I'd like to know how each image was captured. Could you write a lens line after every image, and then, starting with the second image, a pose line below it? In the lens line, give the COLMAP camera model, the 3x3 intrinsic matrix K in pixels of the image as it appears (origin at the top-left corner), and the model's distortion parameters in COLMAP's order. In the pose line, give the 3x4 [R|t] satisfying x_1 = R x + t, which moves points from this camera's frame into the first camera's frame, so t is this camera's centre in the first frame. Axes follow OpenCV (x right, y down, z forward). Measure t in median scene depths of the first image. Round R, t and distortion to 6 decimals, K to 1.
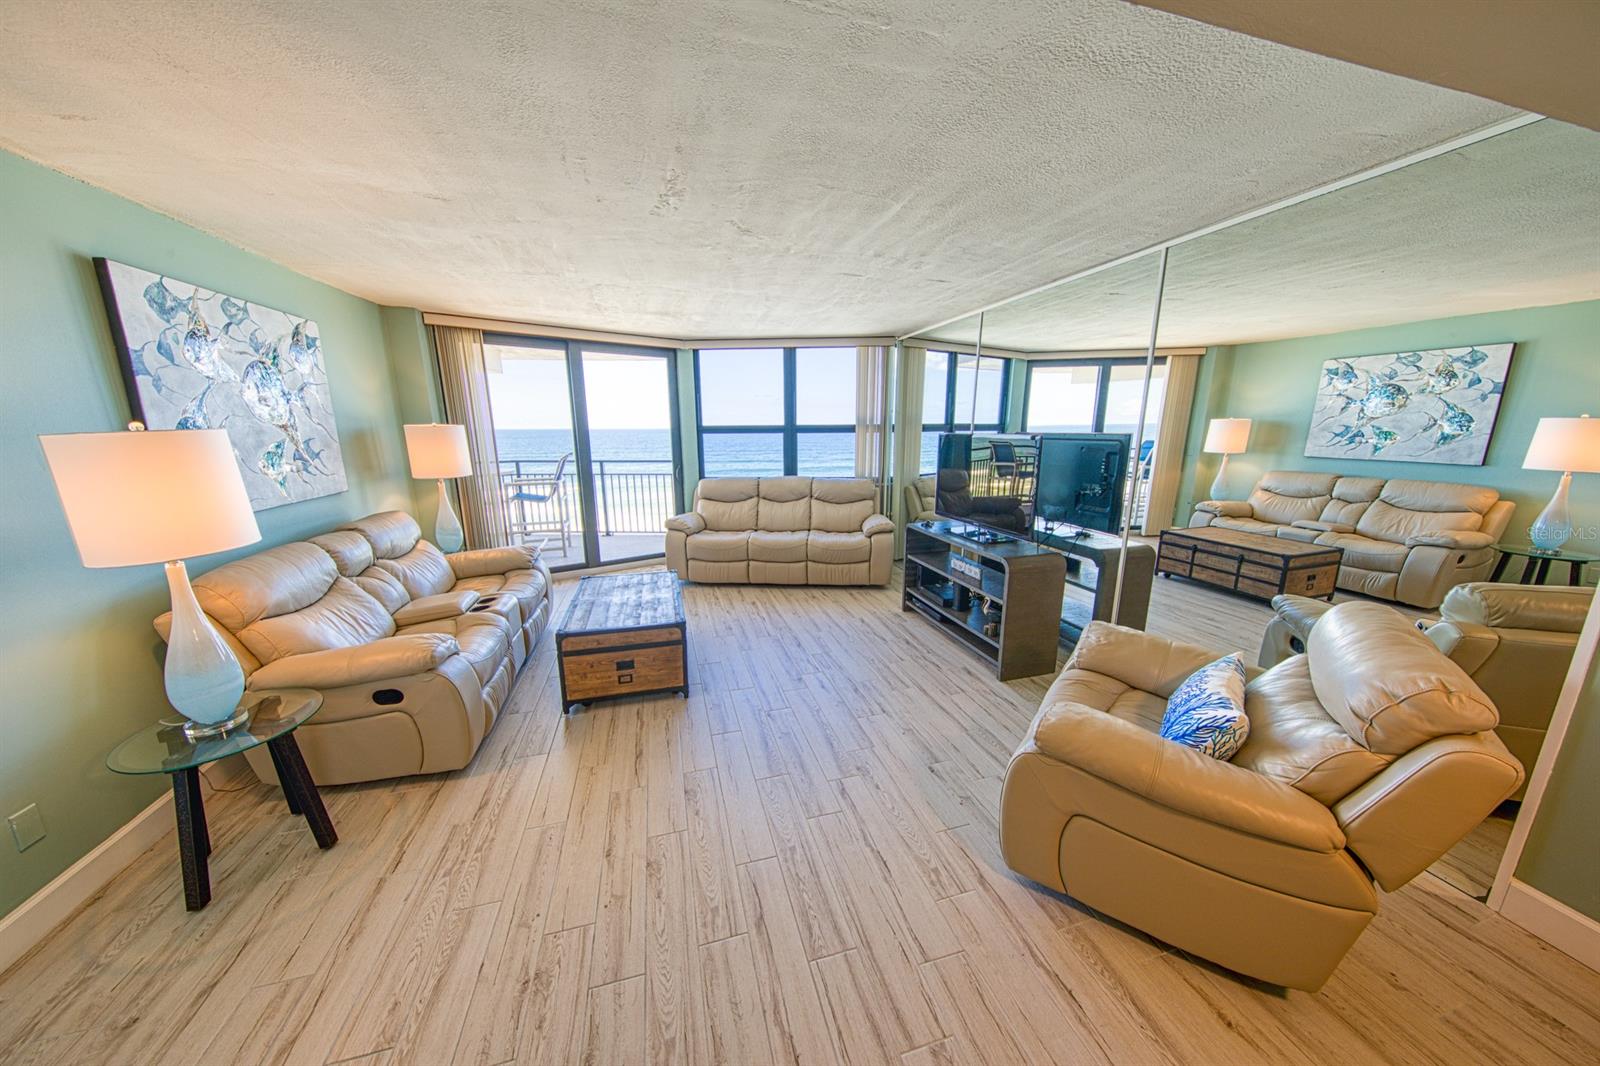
lens RADIAL K [[504.6, 0, 792.3], [0, 504.6, 535.9], [0, 0, 1]] dist [0.005086, -0.004123]
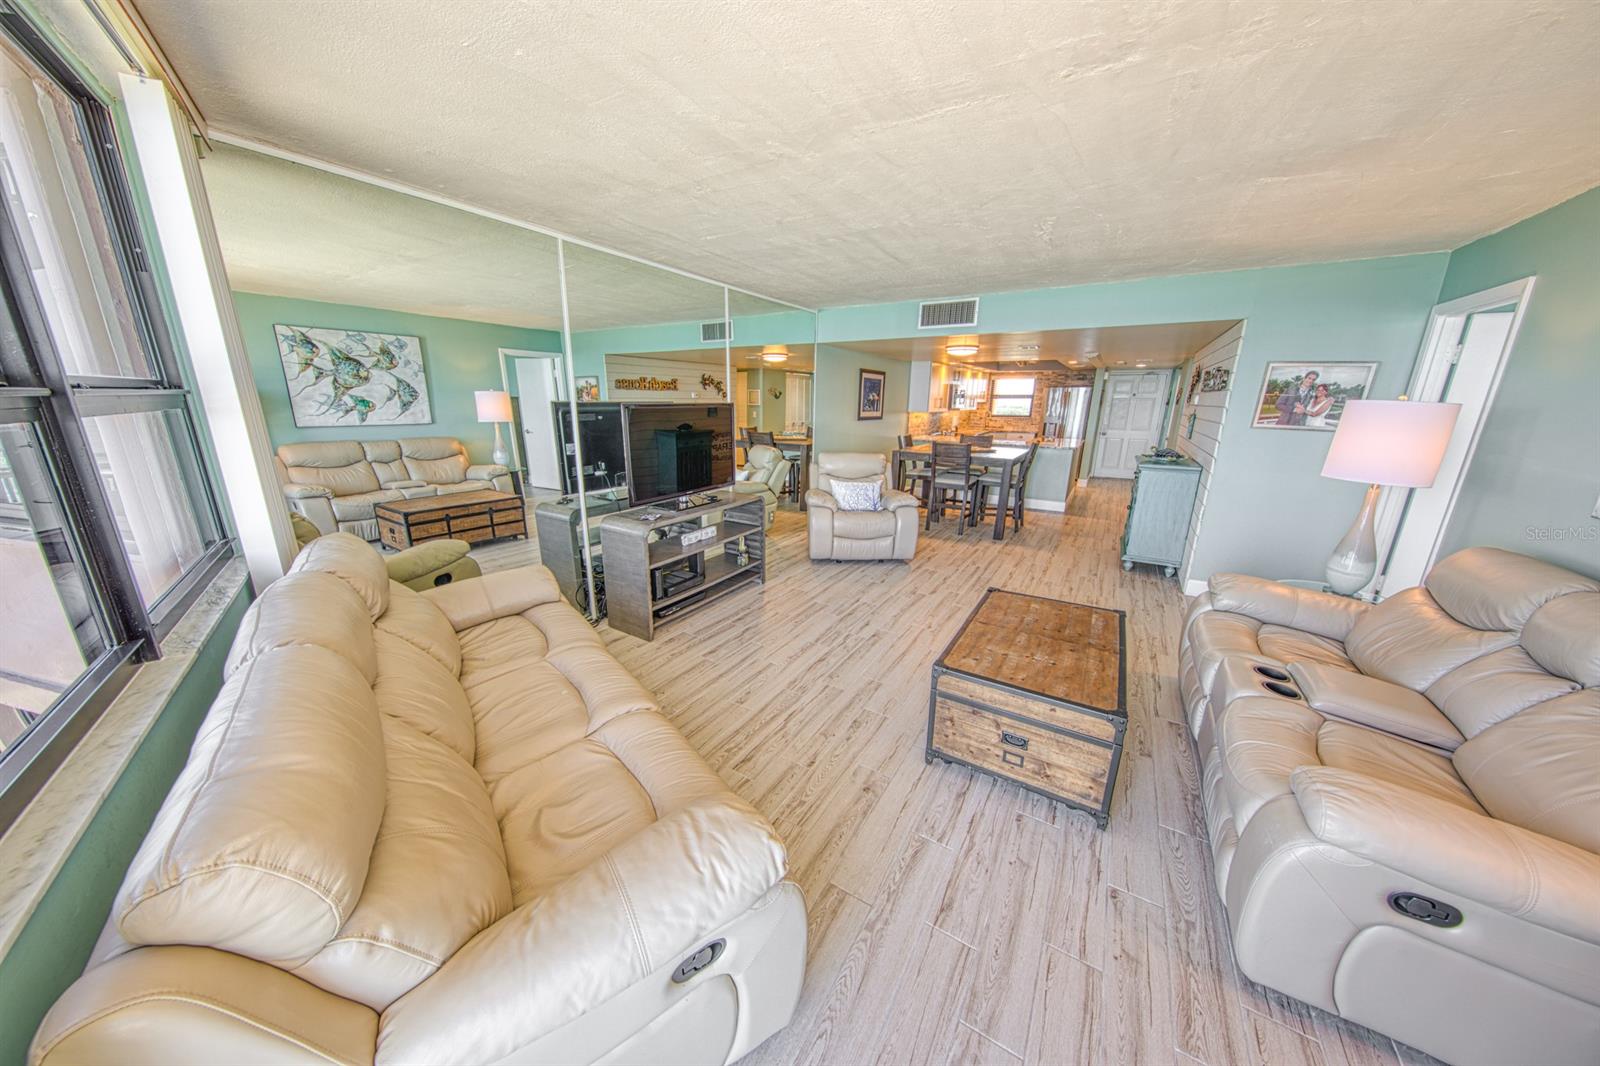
lens RADIAL K [[504.6, 0, 792.3], [0, 504.6, 535.9], [0, 0, 1]] dist [0.005086, -0.004123]
pose [[-0.676081, -0.193265, 0.711030, -0.447604], [0.150405, 0.908472, 0.389944, -0.267443], [-0.721313, 0.370576, -0.585133, 1.274232]]
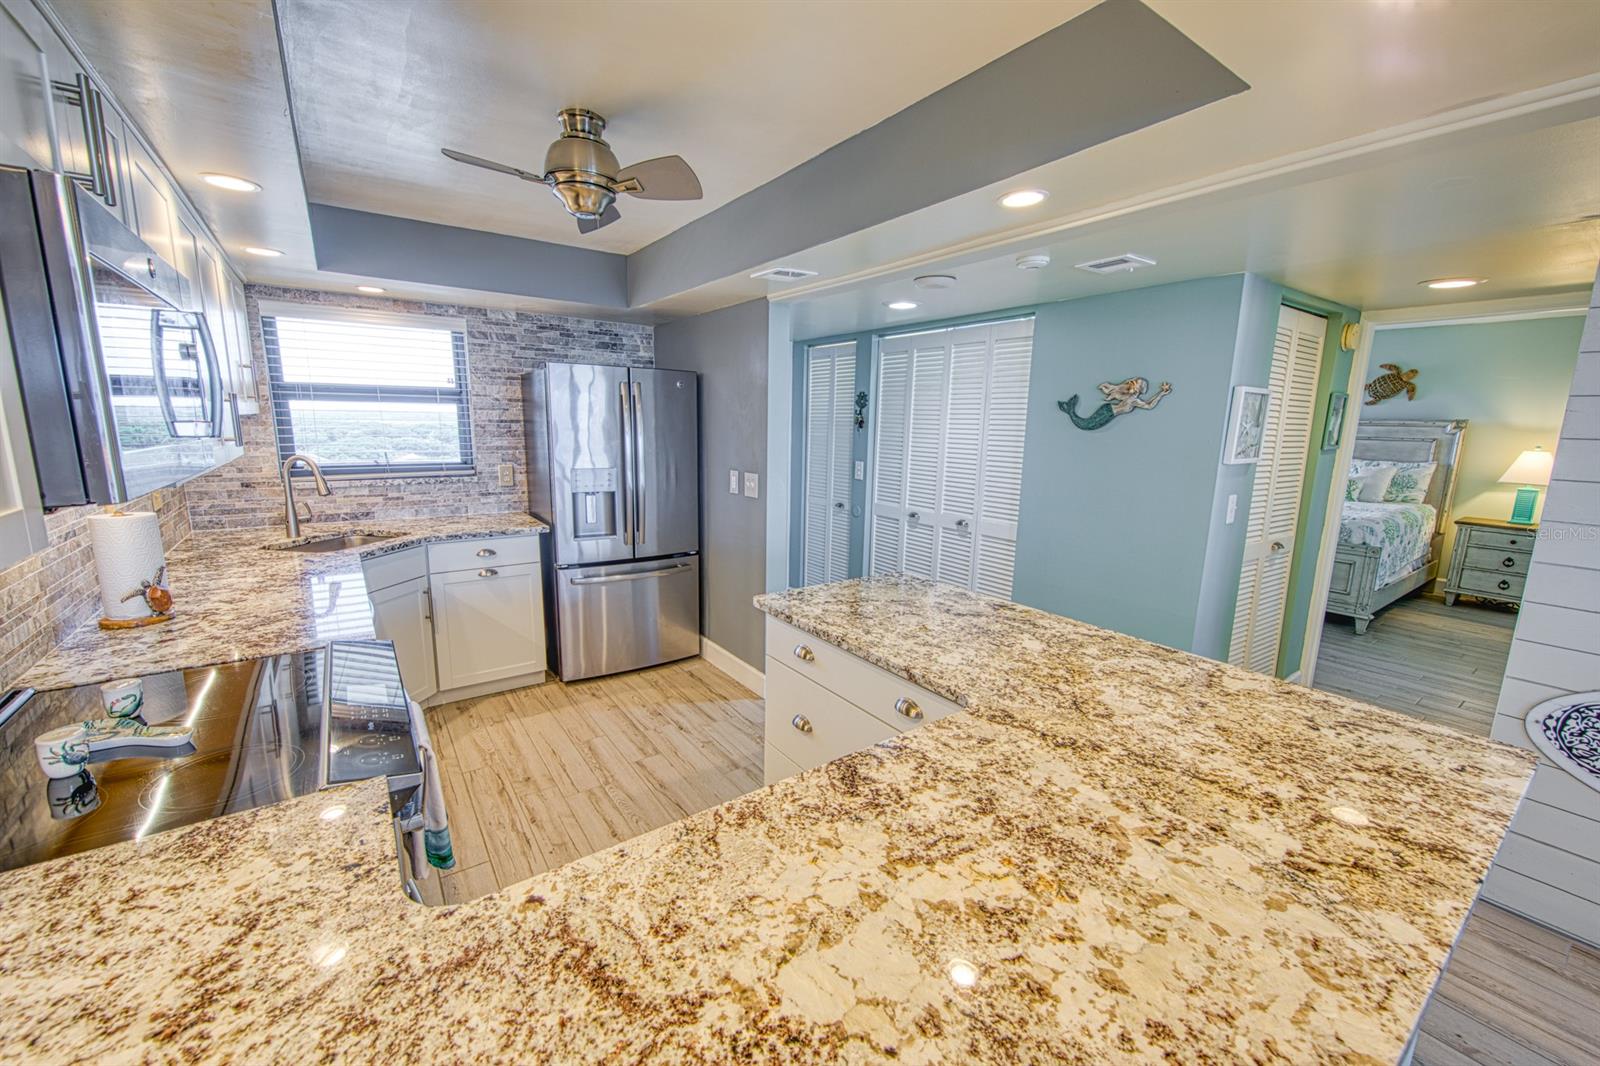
lens RADIAL K [[632.3, 0, 800.9], [0, 632.3, 537.7], [0, 0, 1]] dist [0.001638, -0.000535]
pose [[-0.937954, 0.052812, -0.342716, 0.569649], [-0.085112, 0.923039, 0.375174, 0.088483], [0.336153, 0.381065, -0.861273, -0.393702]]
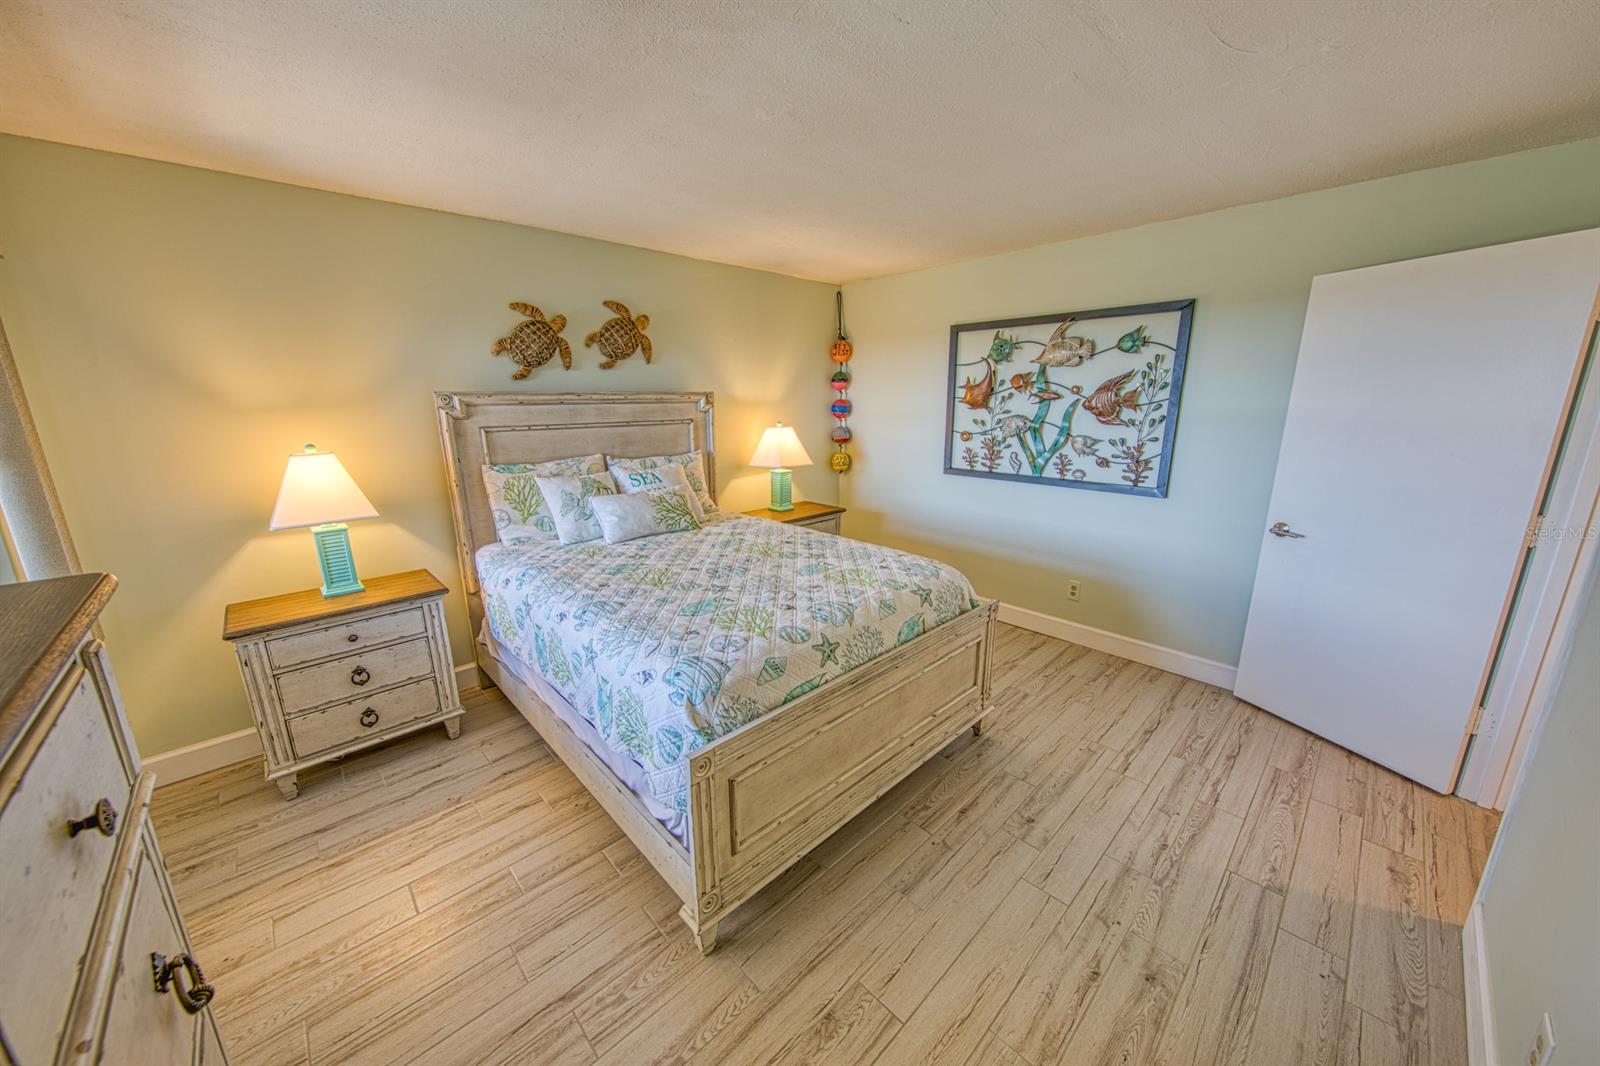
lens RADIAL K [[559.2, 0, 804.6], [0, 559.2, 535.1], [0, 0, 1]] dist [0.002404, 0.000032]
pose [[0.479772, 0.211759, -0.851456, -0.357192], [-0.179372, 0.973614, 0.141069, 0.315990], [0.858863, 0.085046, 0.505096, -1.499682]]
